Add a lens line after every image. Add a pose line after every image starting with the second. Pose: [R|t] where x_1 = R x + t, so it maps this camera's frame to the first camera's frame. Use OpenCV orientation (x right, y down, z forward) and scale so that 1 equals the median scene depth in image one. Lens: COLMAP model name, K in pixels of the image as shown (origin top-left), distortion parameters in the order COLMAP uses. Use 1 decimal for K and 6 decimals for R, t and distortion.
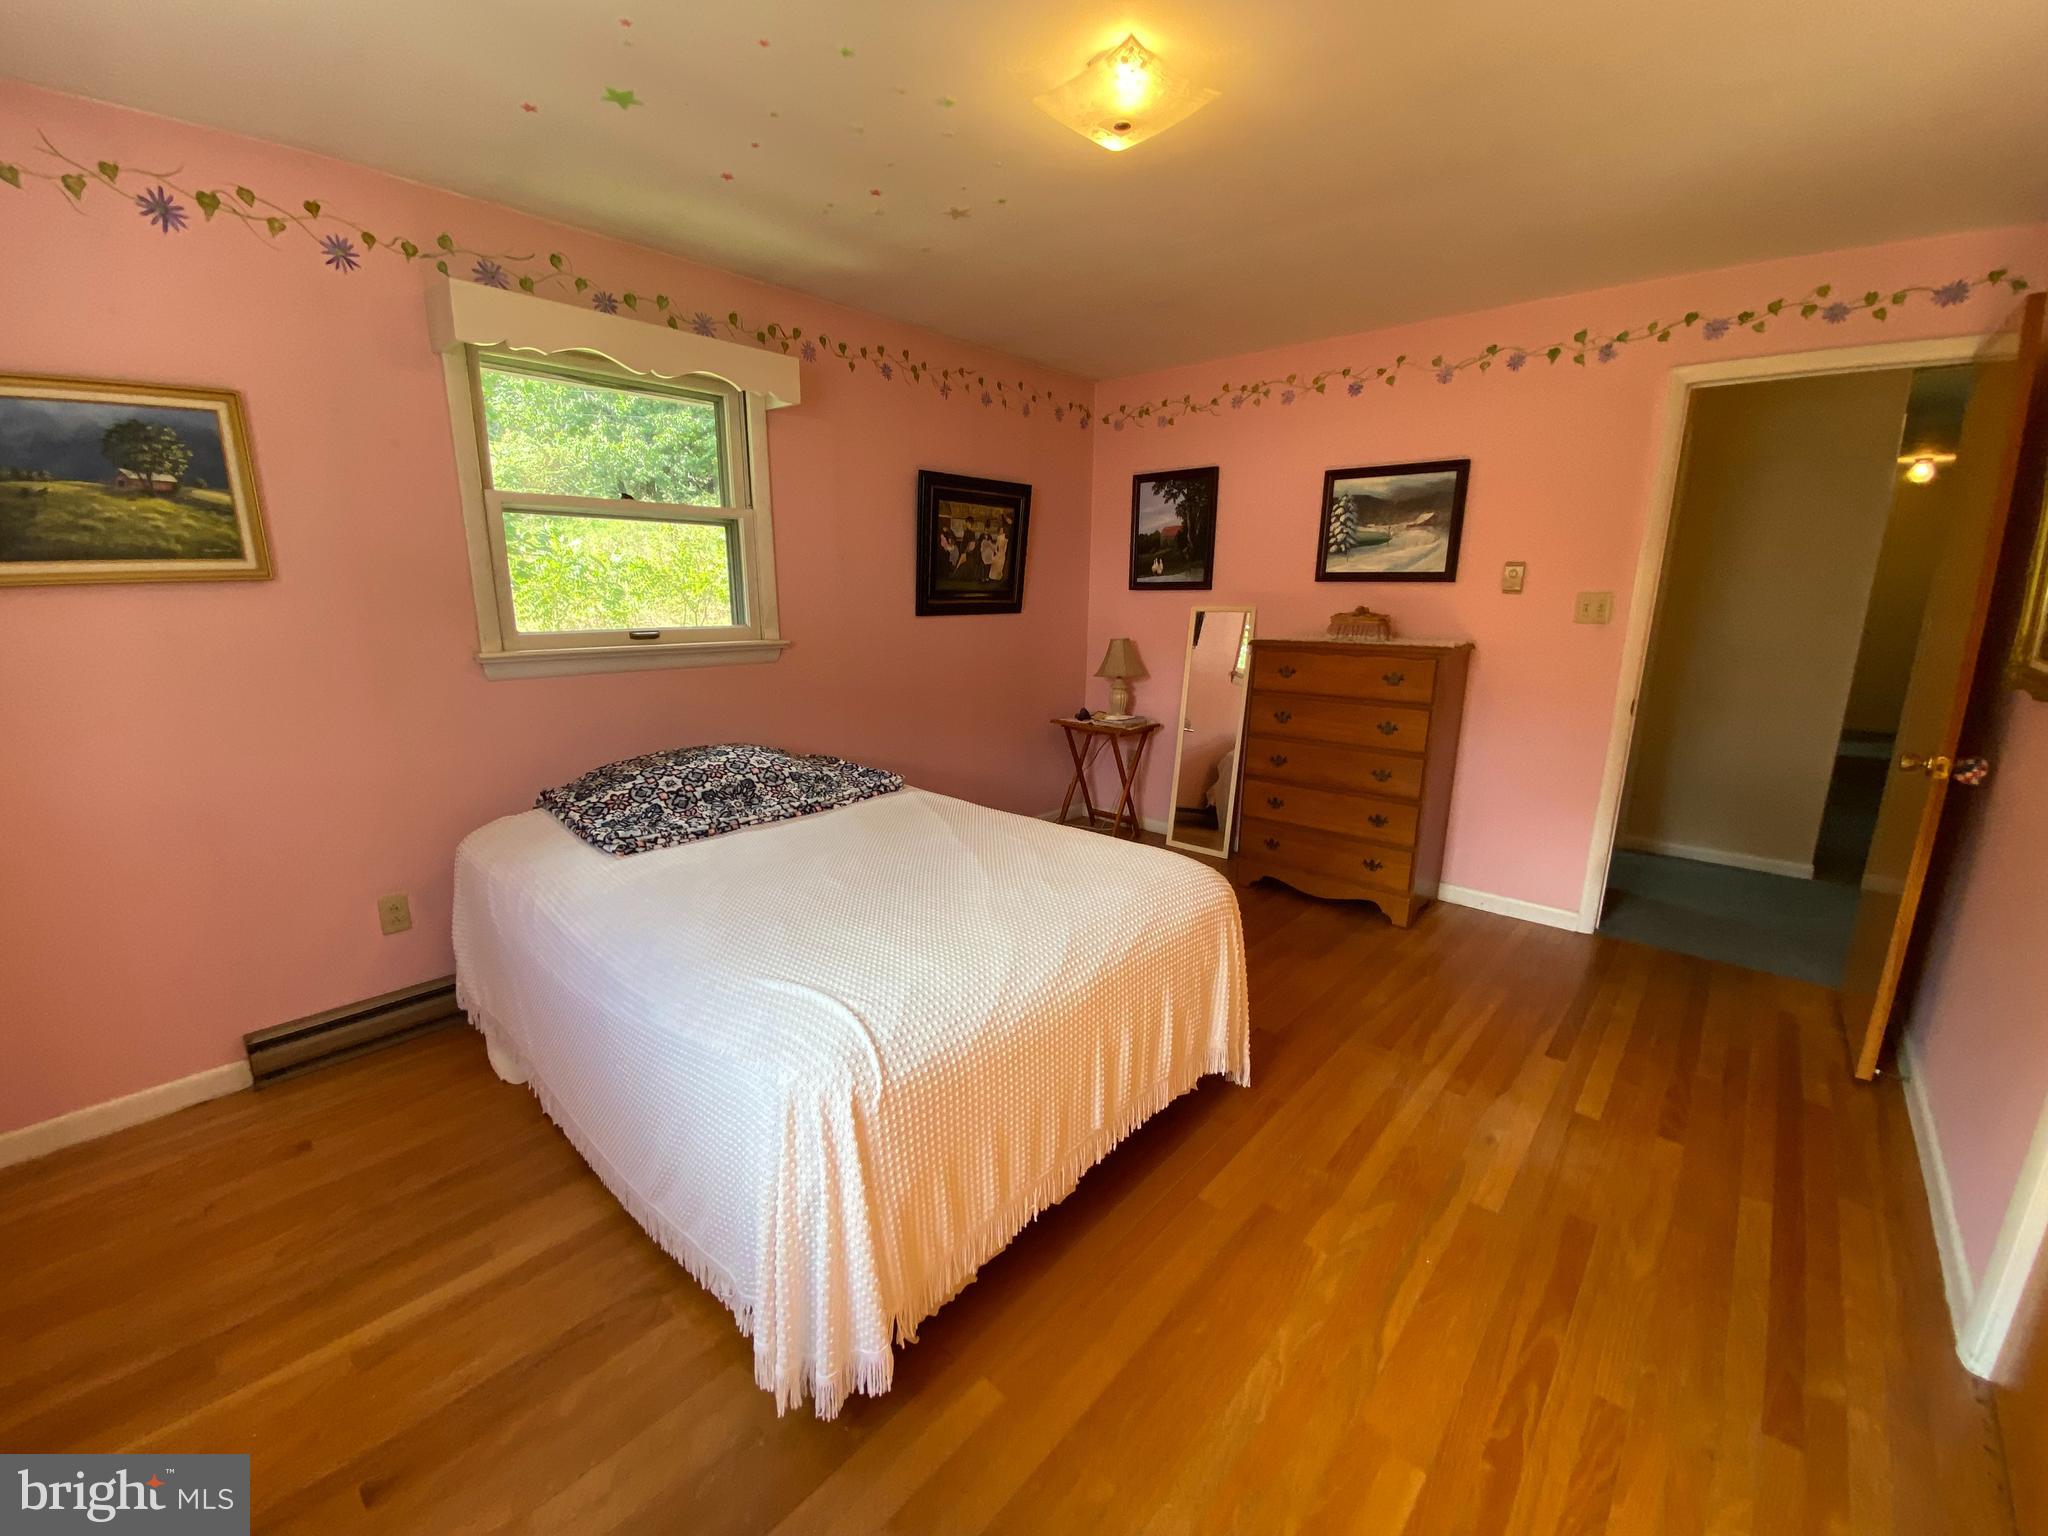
lens RADIAL K [[830.0, 0, 1013.3], [0, 830.0, 775.6], [0, 0, 1]] dist [0.012549, -0.016535]
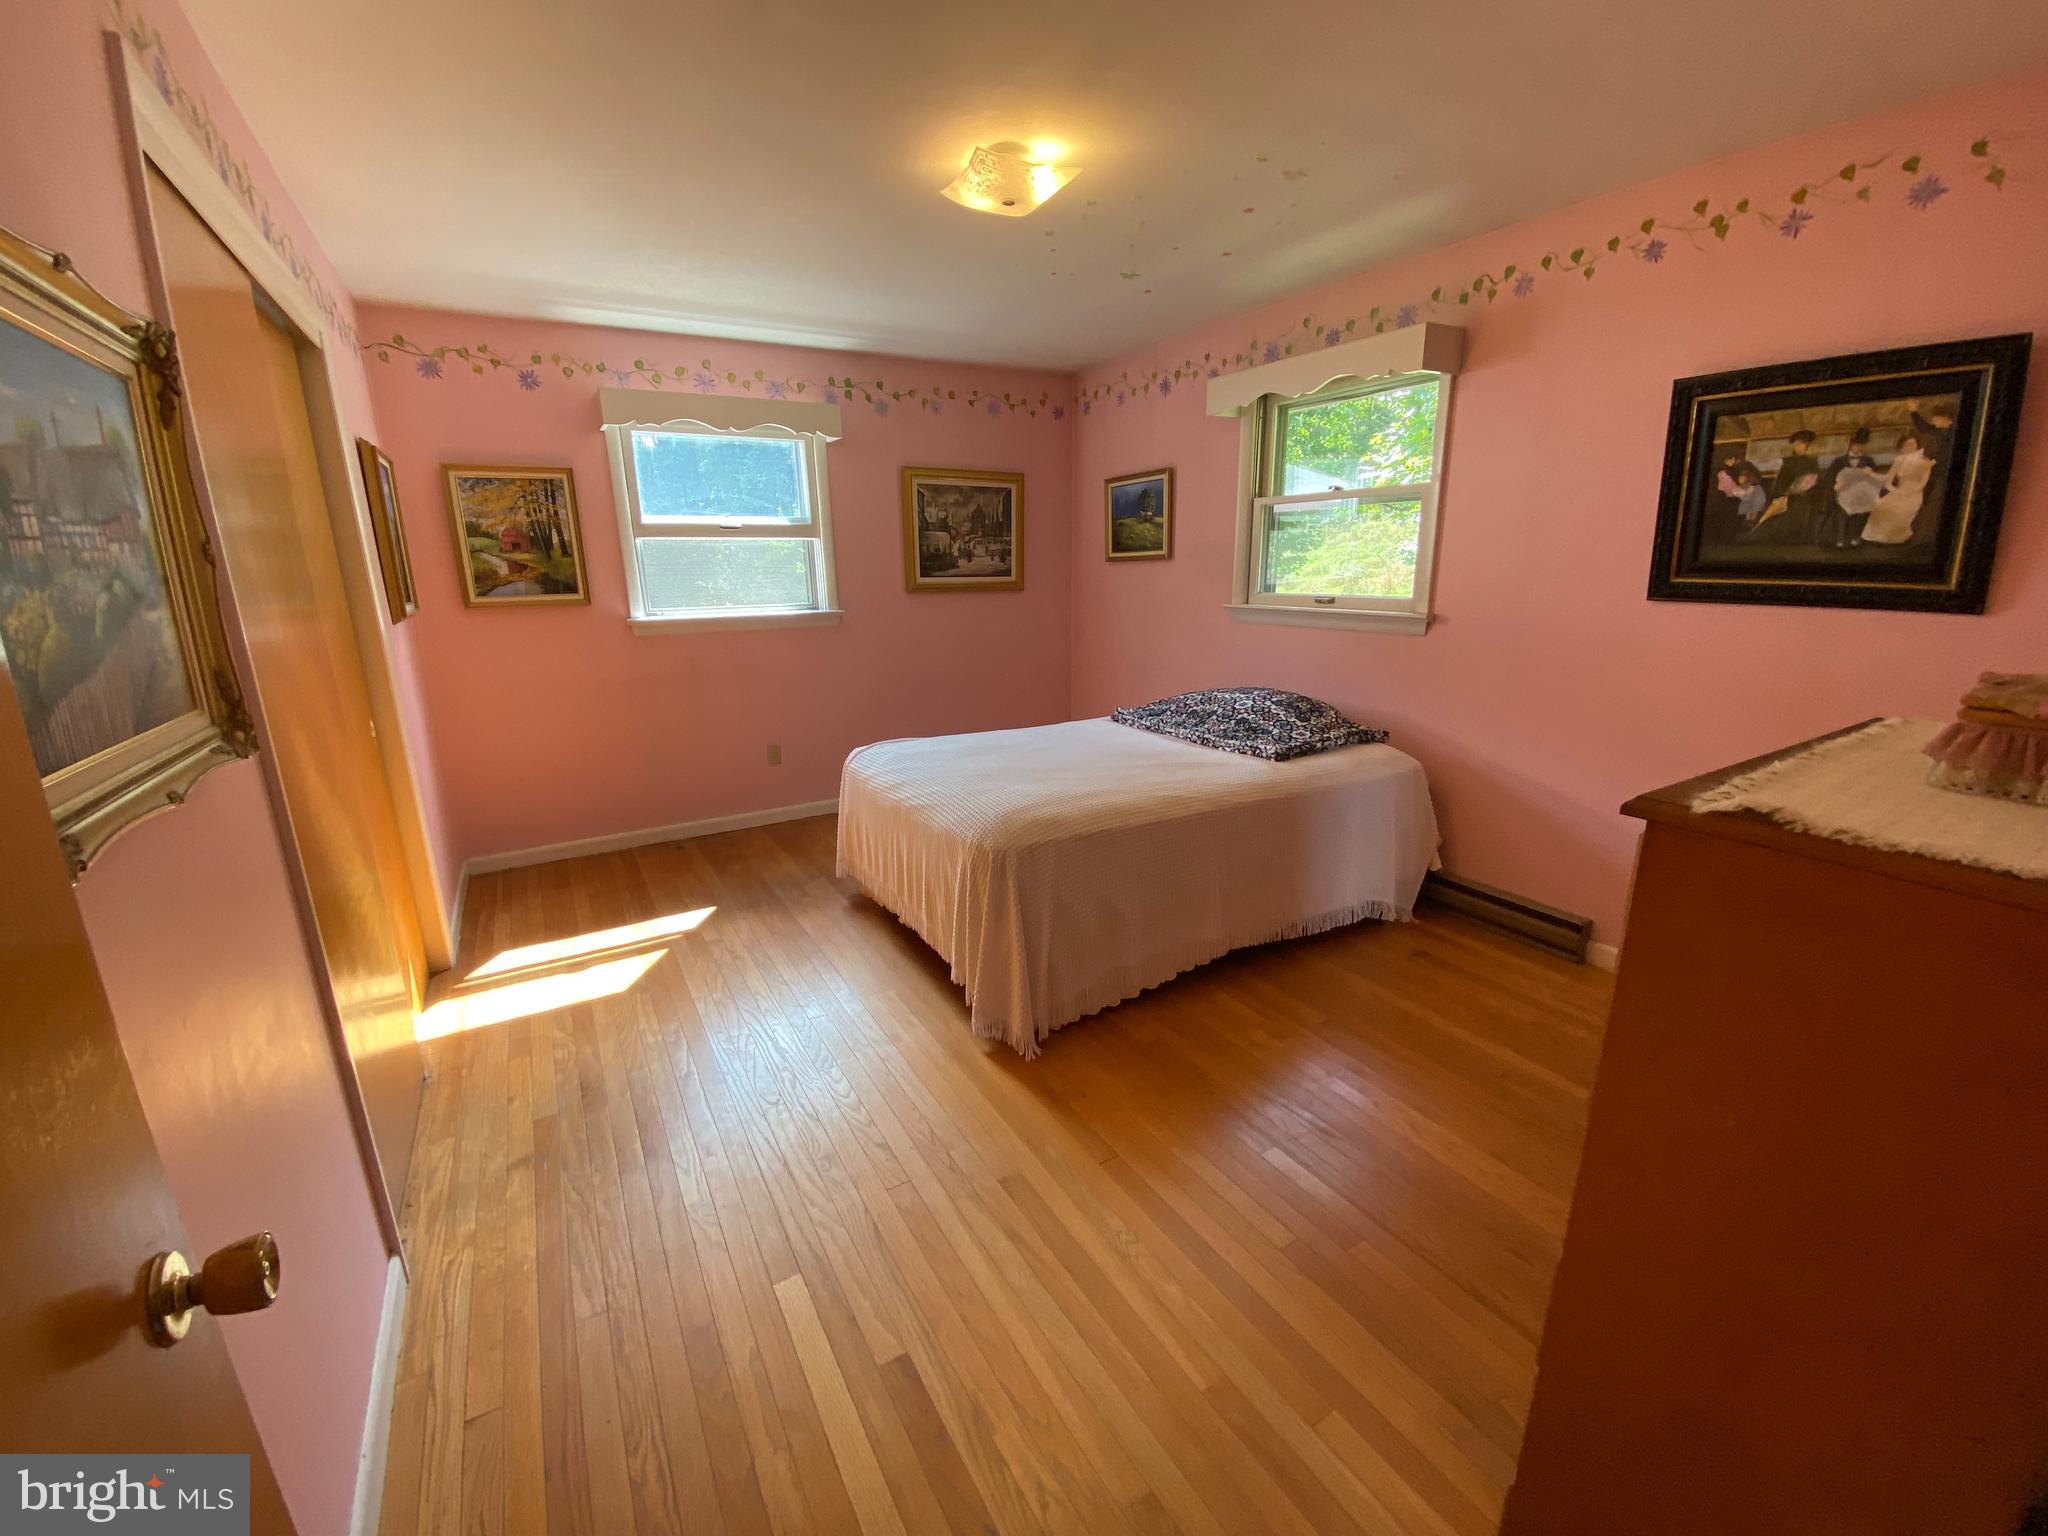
lens RADIAL K [[830.0, 0, 1013.3], [0, 830.0, 775.6], [0, 0, 1]] dist [0.012549, -0.016535]
pose [[-0.290620, 0.235944, -0.927292, 0.731382], [-0.203545, 0.931694, 0.300857, -0.164955], [0.934938, 0.276181, -0.222744, 0.740752]]
